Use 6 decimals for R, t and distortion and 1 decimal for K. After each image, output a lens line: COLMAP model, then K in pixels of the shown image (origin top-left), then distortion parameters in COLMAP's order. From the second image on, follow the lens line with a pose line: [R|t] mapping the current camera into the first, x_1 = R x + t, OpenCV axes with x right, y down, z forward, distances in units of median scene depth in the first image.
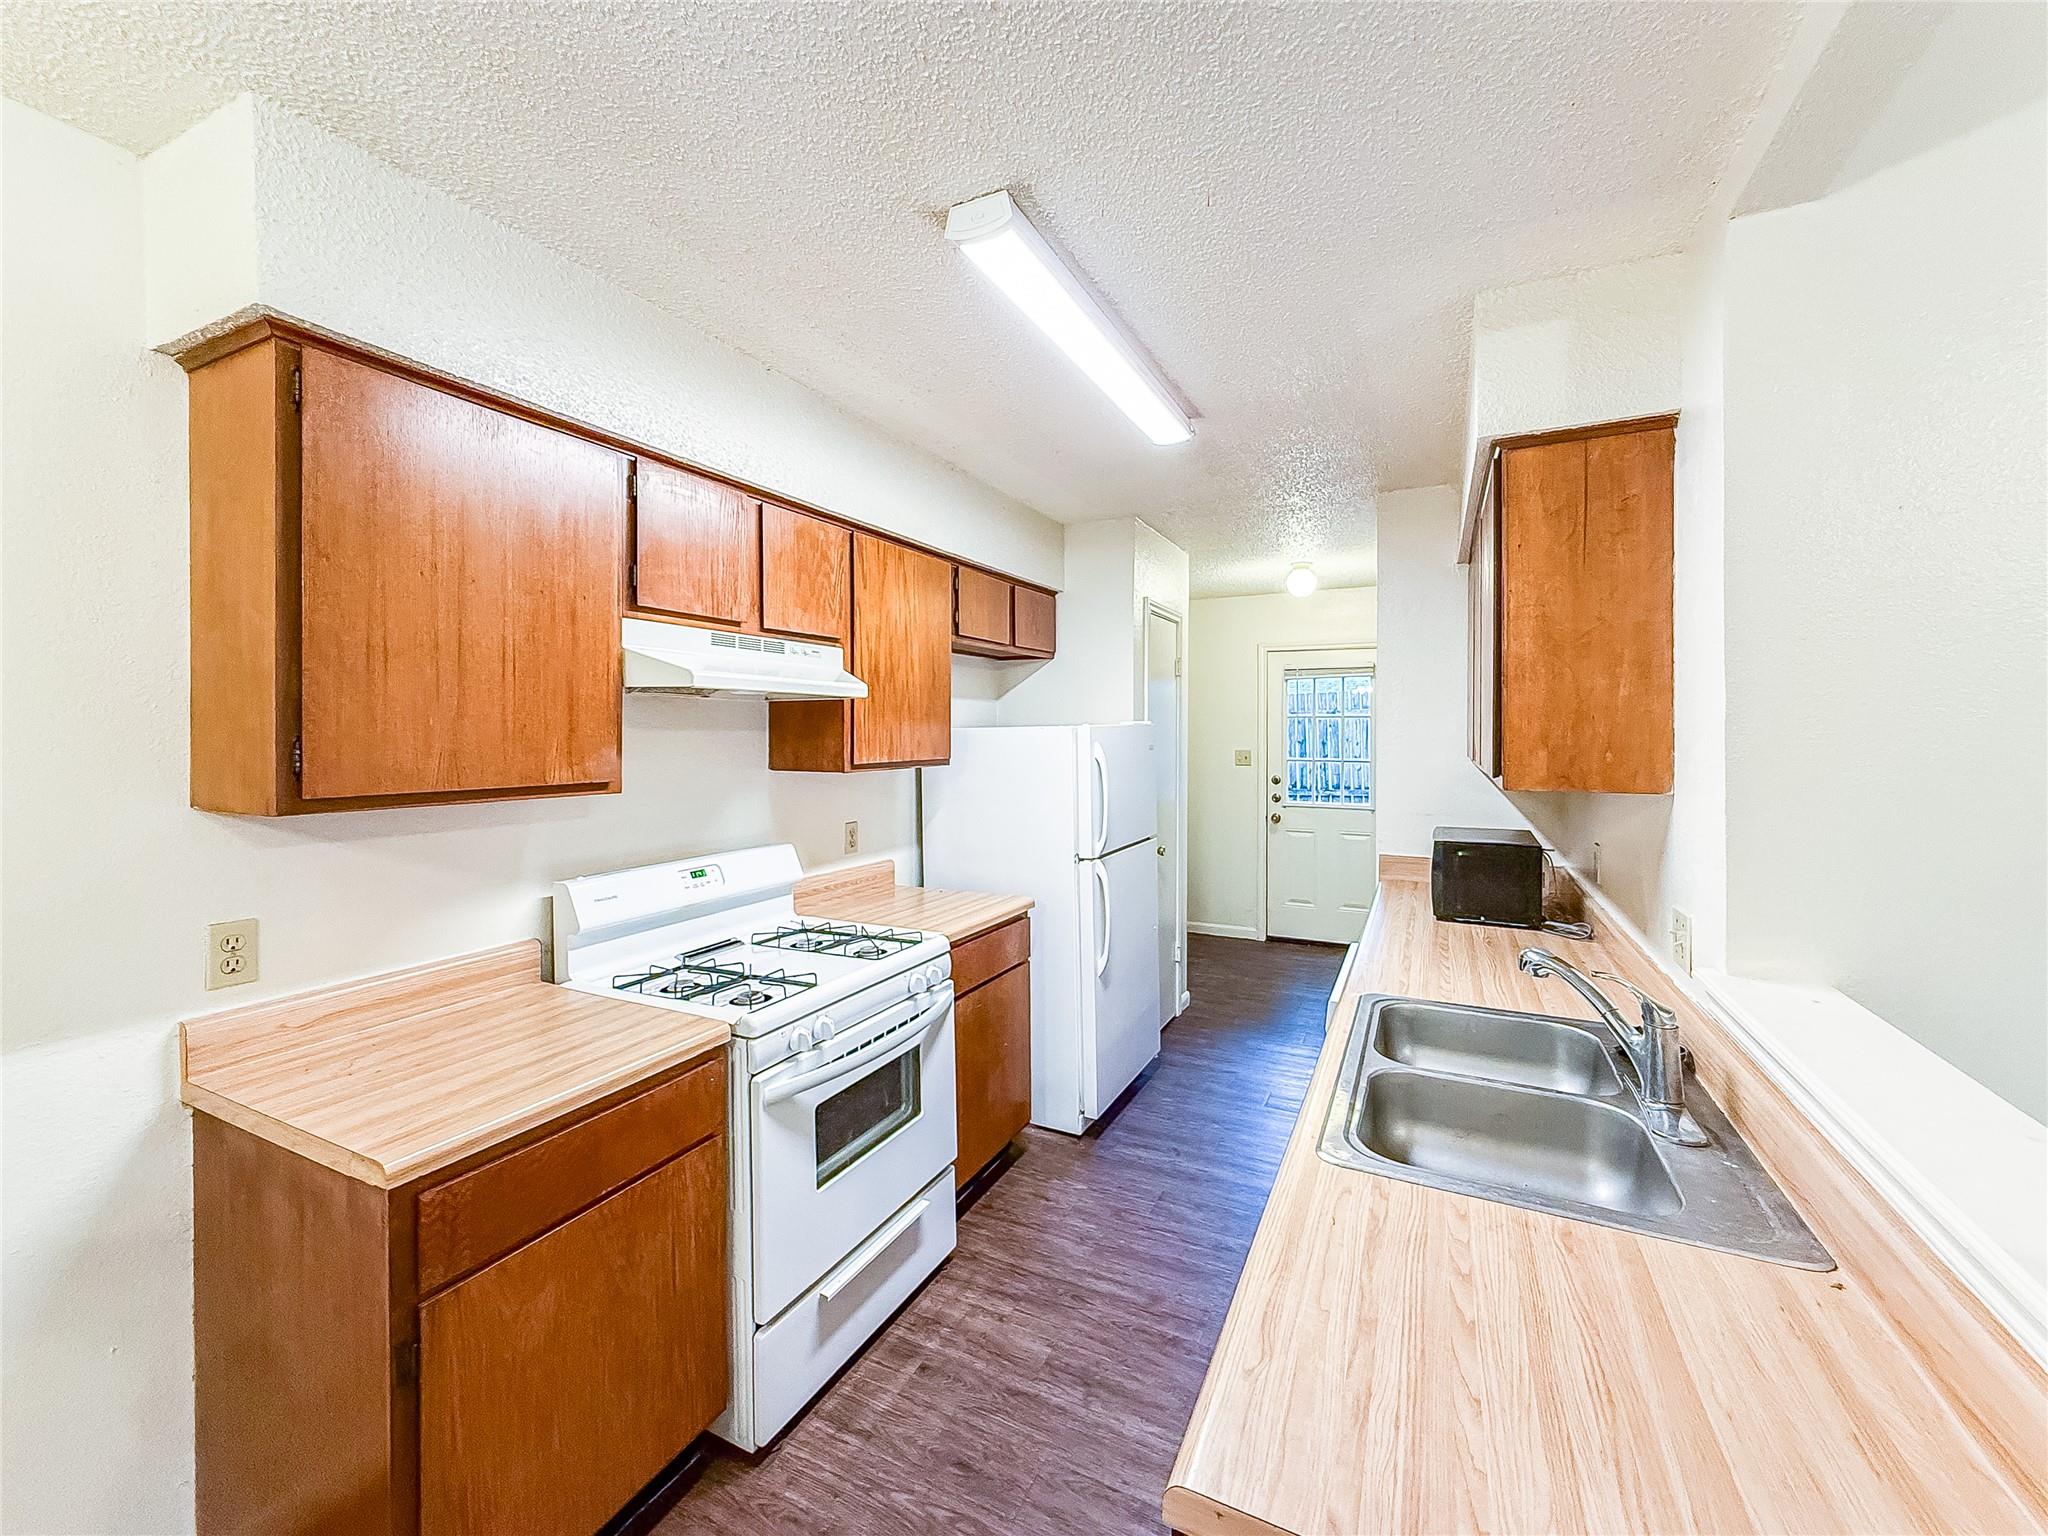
lens RADIAL K [[834.9, 0, 1020.2], [0, 834.9, 750.2], [0, 0, 1]] dist [0.002052, -0.000341]
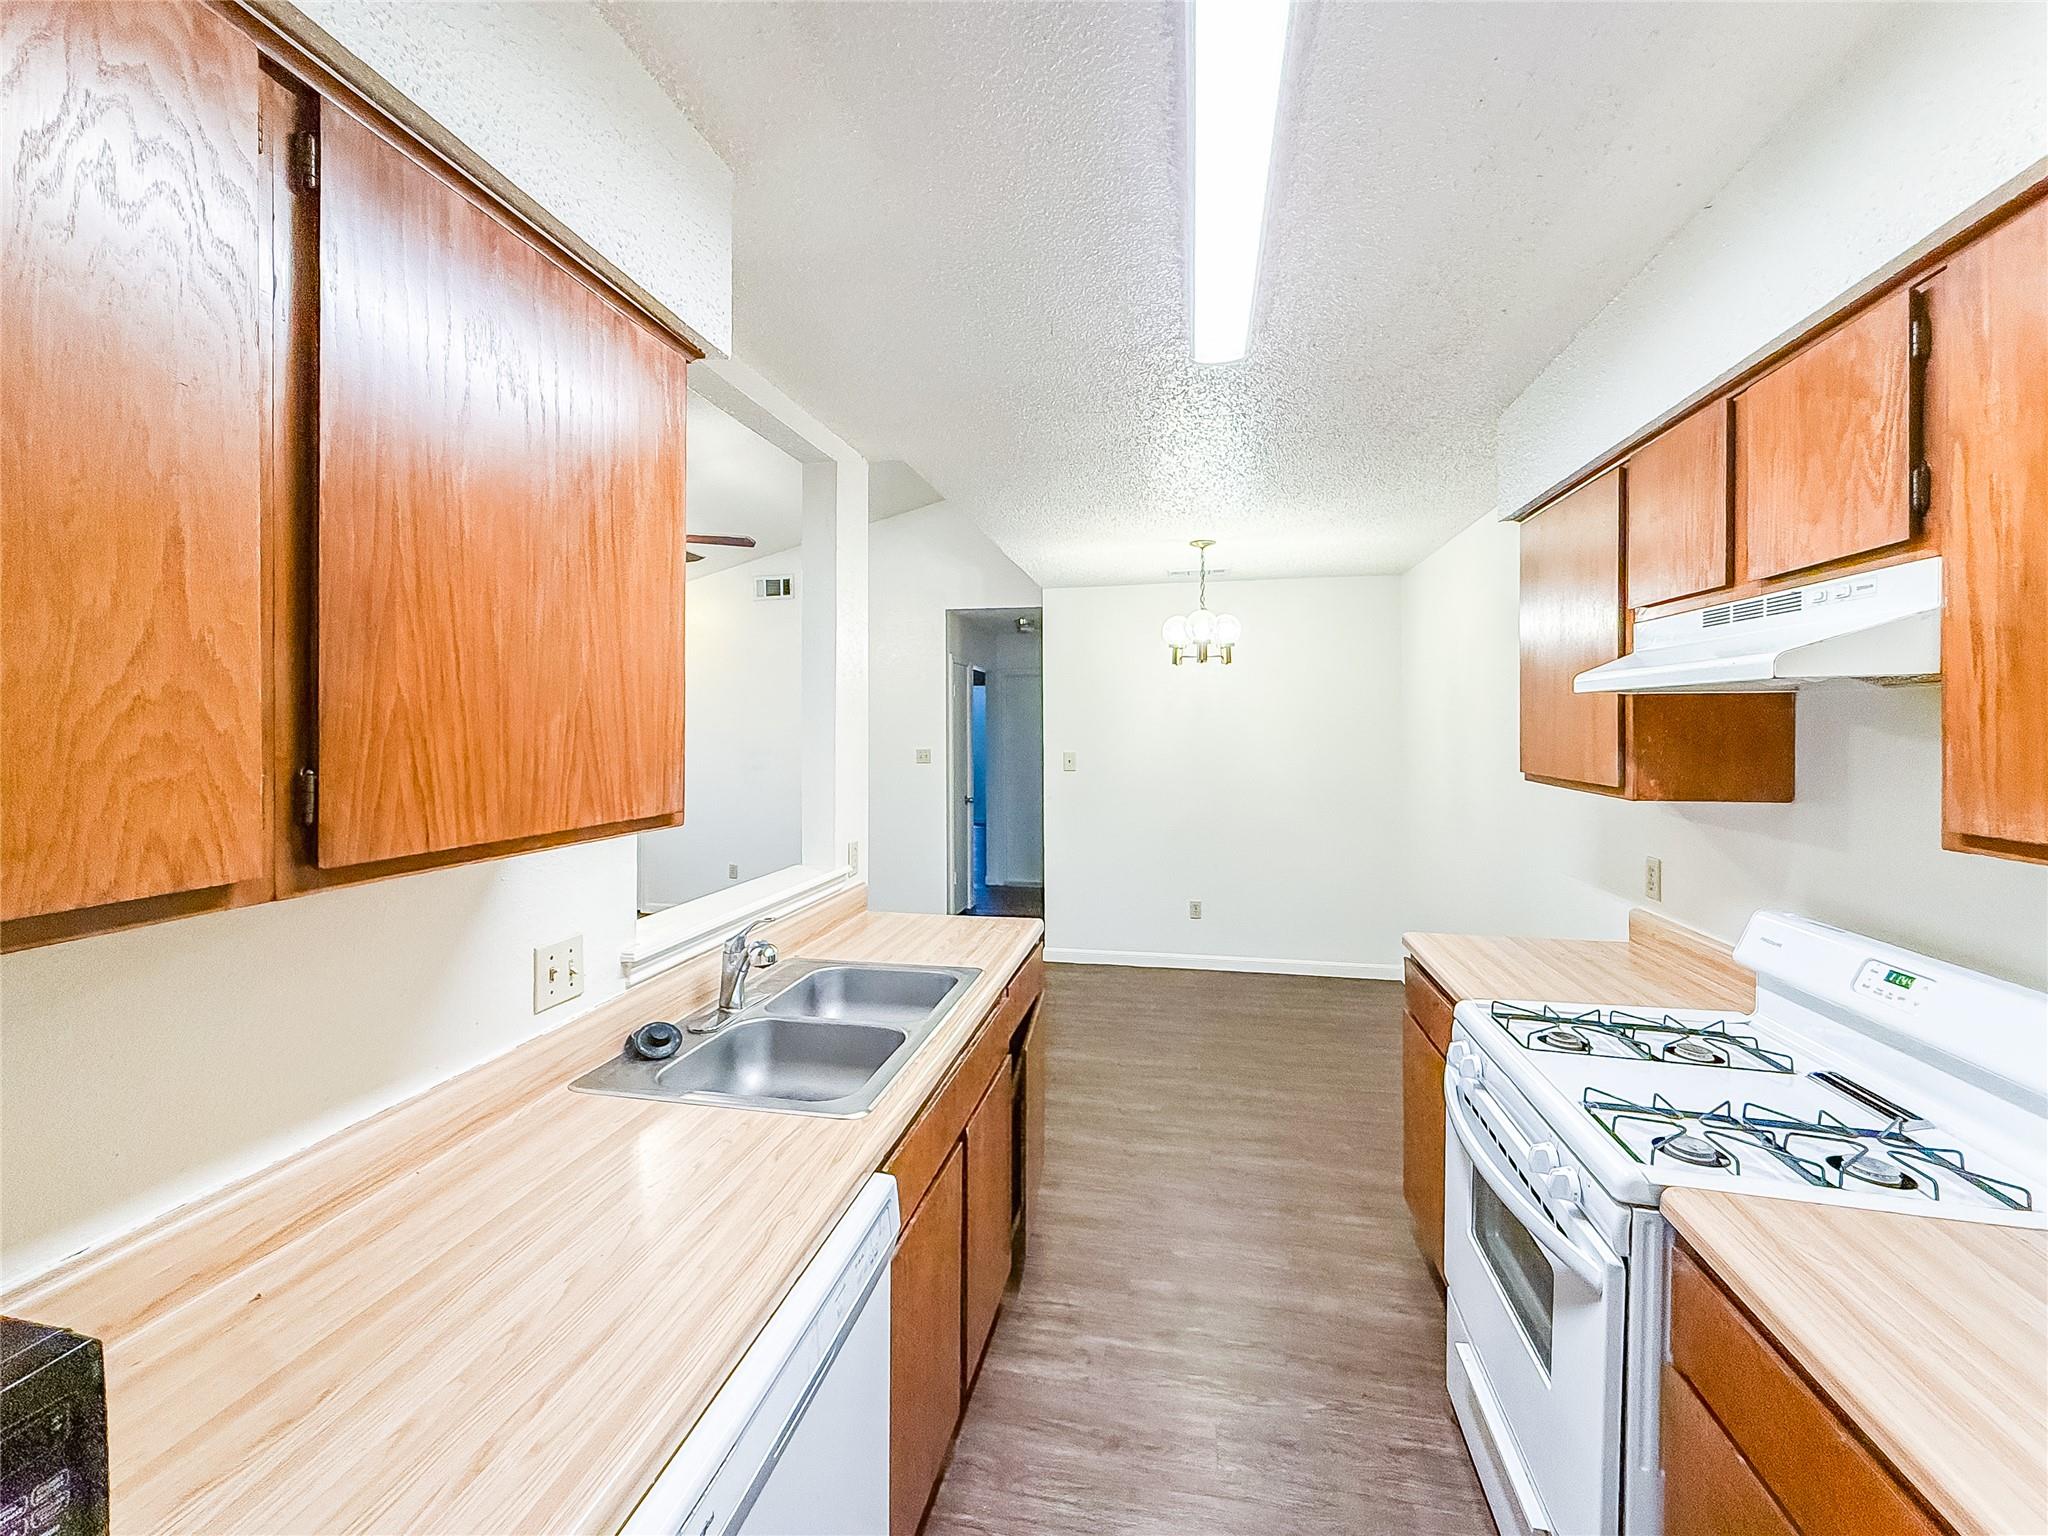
lens RADIAL K [[834.9, 0, 1020.2], [0, 834.9, 750.2], [0, 0, 1]] dist [0.002052, -0.000341]
pose [[-0.965954, 0.018110, -0.258081, 0.382303], [0.004919, 0.998652, 0.051665, -0.051672], [0.258669, 0.048637, -0.964741, 1.412249]]
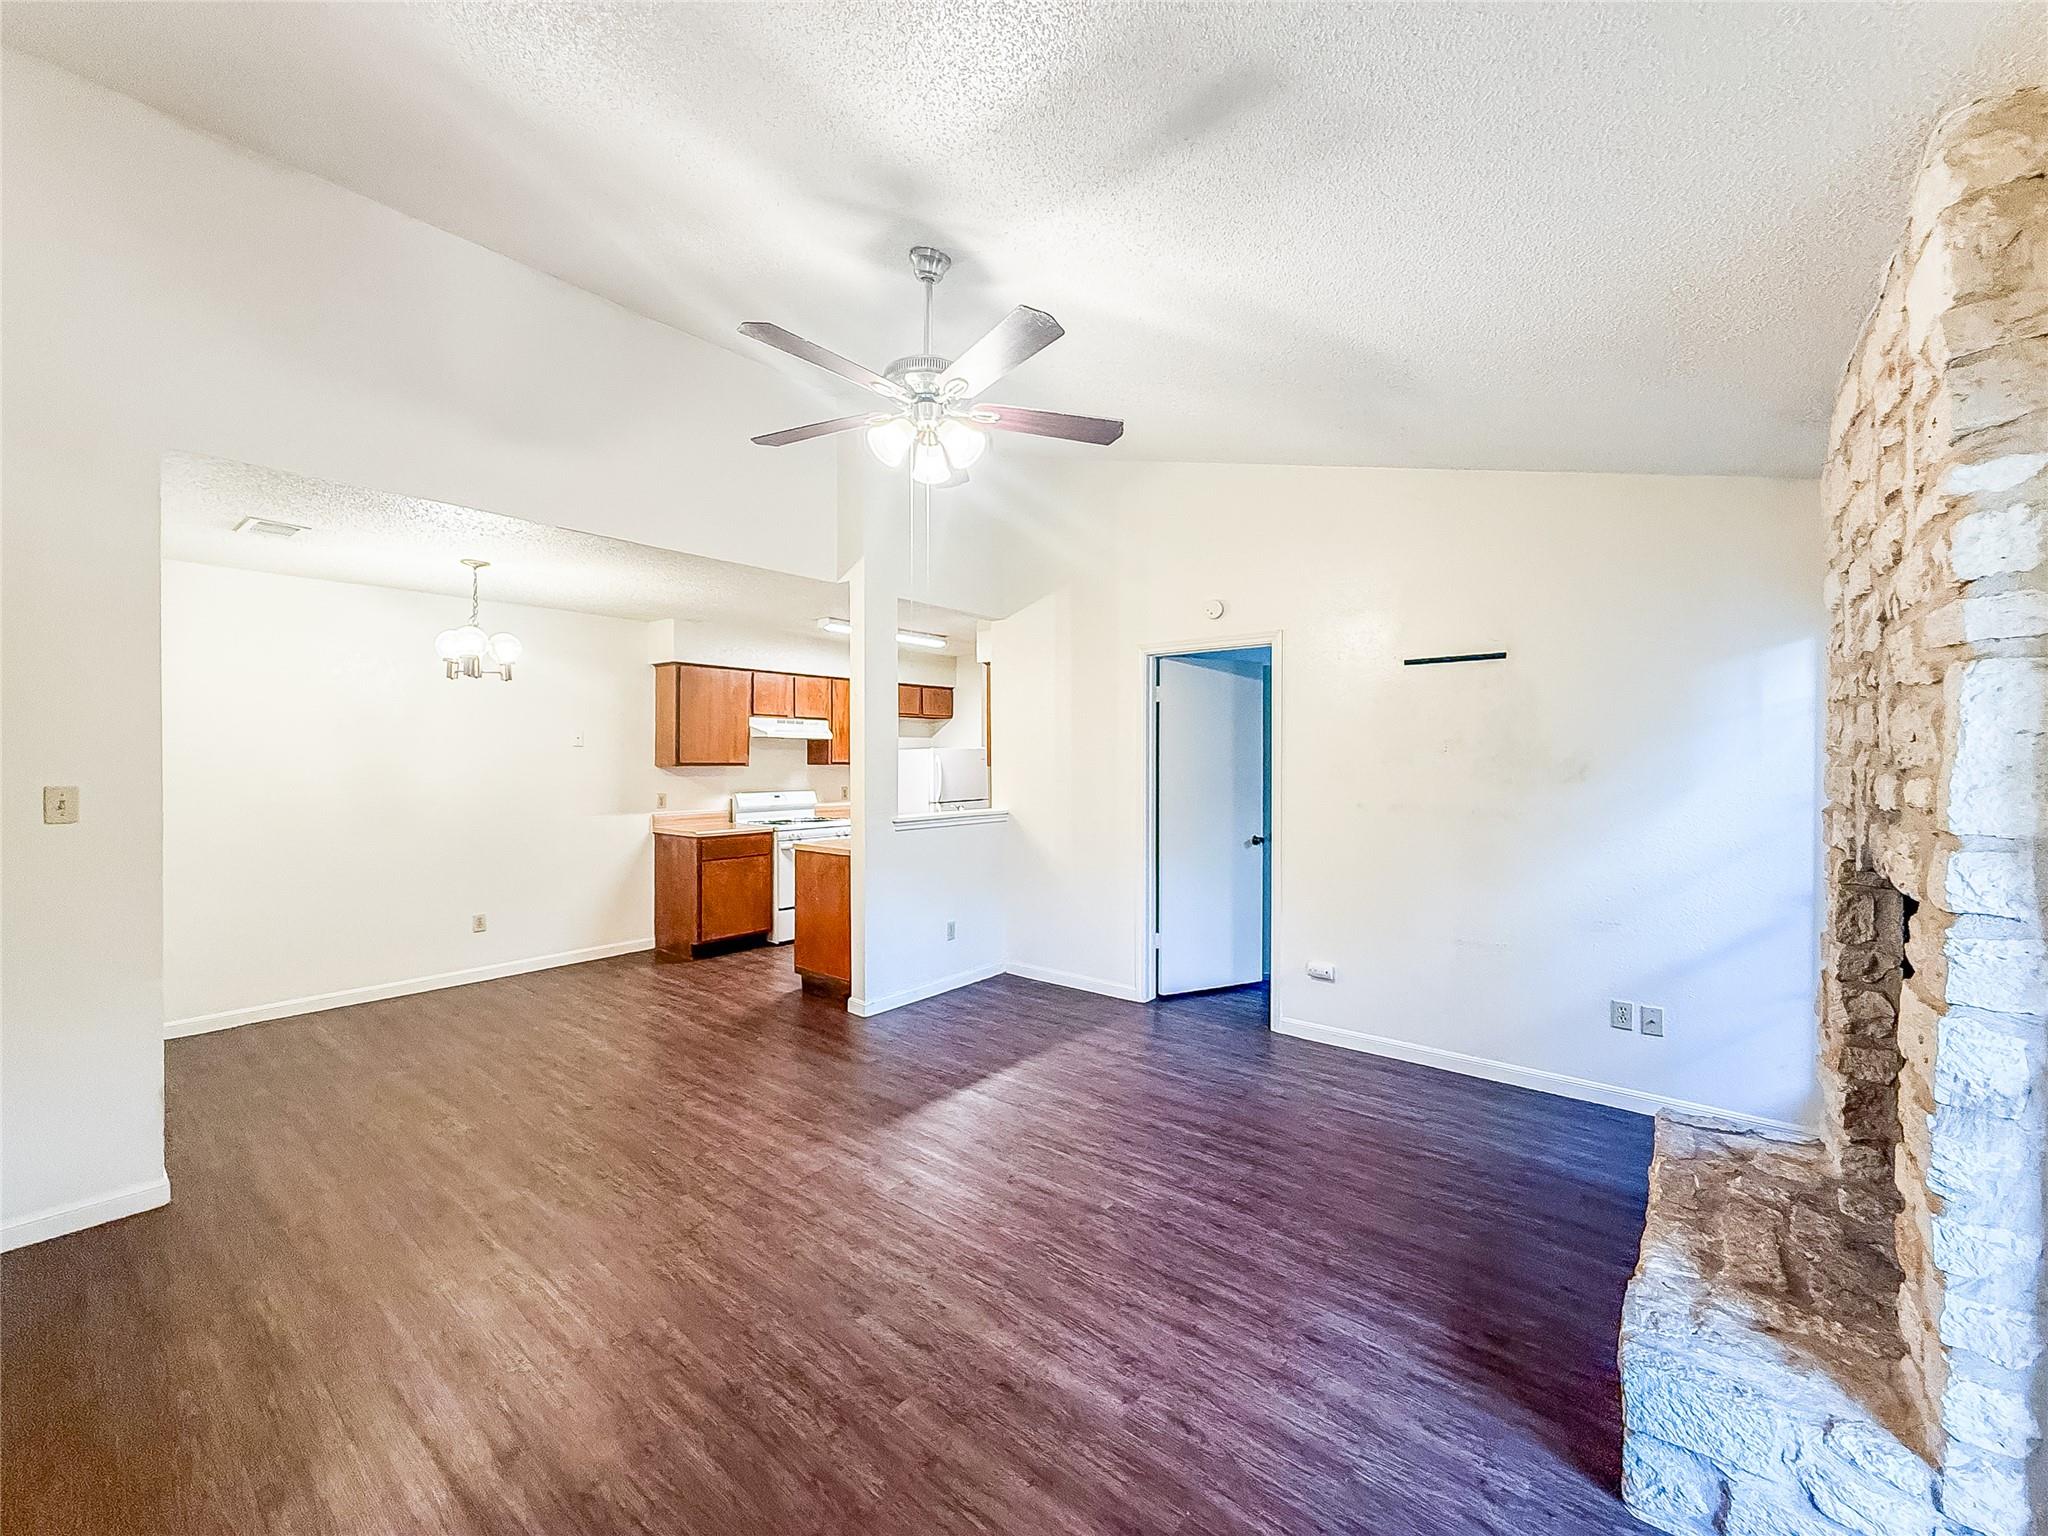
lens RADIAL K [[817.8, 0, 1024.5], [0, 817.8, 764.4], [0, 0, 1]] dist [-0.000076, -0.000082]
pose [[0.978541, 0.005920, -0.205966, 1.132292], [-0.009239, 0.999842, -0.015160, 0.066608], [0.205844, 0.016737, 0.978442, -1.769150]]
